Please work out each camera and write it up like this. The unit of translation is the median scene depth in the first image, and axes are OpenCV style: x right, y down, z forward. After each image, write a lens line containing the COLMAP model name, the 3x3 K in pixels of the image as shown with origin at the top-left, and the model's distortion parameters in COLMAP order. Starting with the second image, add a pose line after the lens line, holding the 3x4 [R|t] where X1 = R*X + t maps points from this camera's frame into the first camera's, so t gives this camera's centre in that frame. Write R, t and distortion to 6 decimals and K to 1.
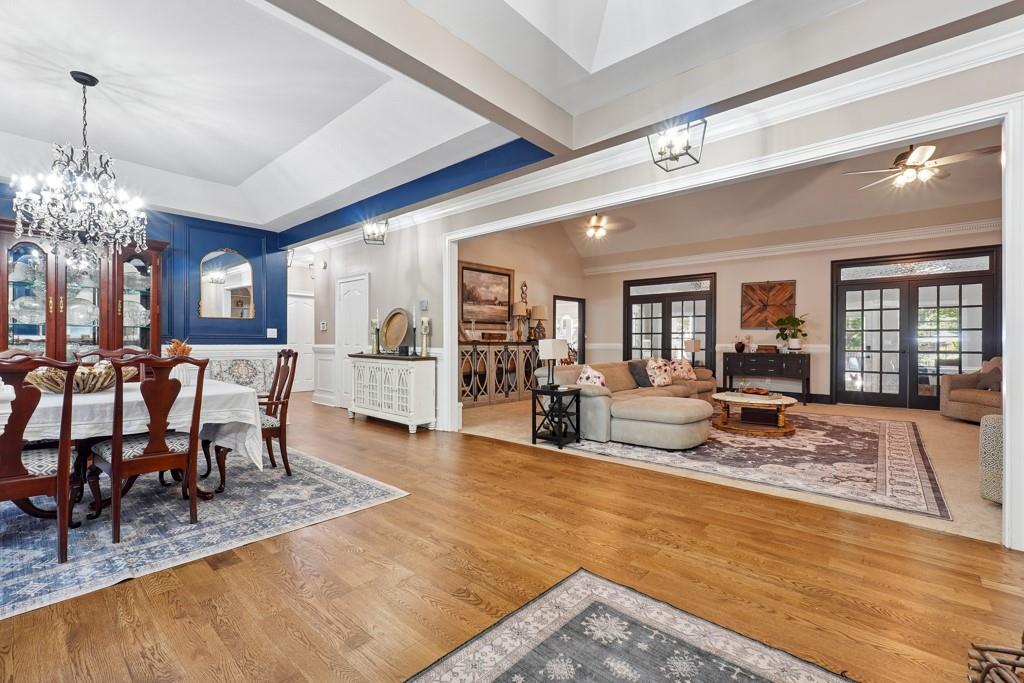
lens RADIAL K [[436.2, 0, 510.0], [0, 436.2, 337.4], [0, 0, 1]] dist [-0.000877, -0.000083]
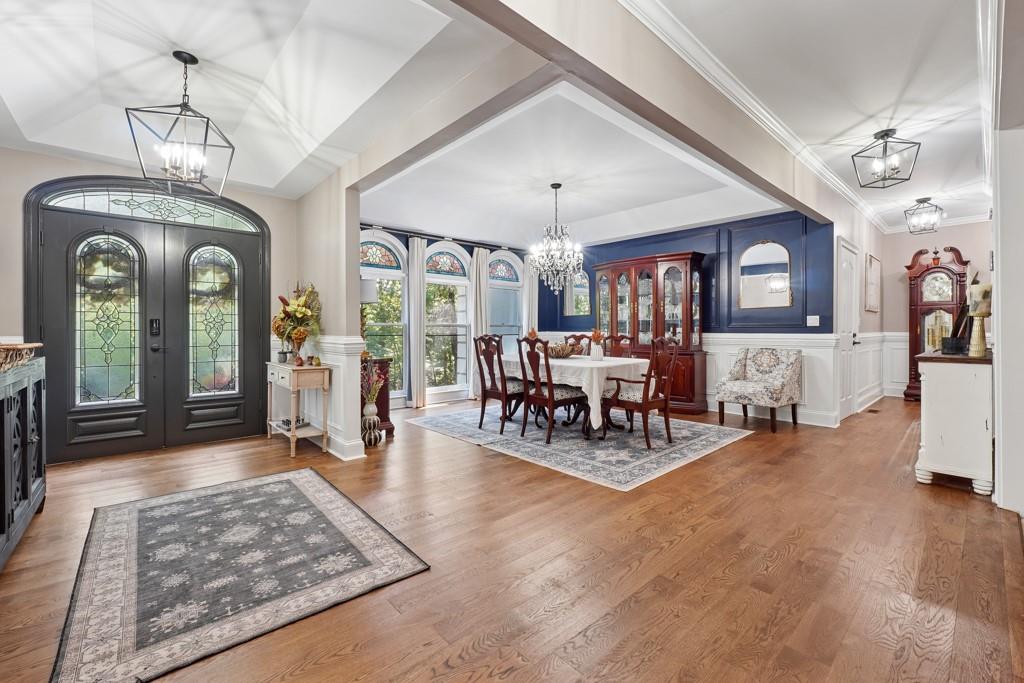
lens RADIAL K [[436.2, 0, 510.0], [0, 436.2, 337.4], [0, 0, 1]] dist [-0.000877, -0.000083]
pose [[-0.122990, 0.007214, -0.992382, 0.493293], [0.012908, 0.999901, 0.005669, 0.013521], [0.992324, -0.012113, -0.123071, 0.593558]]
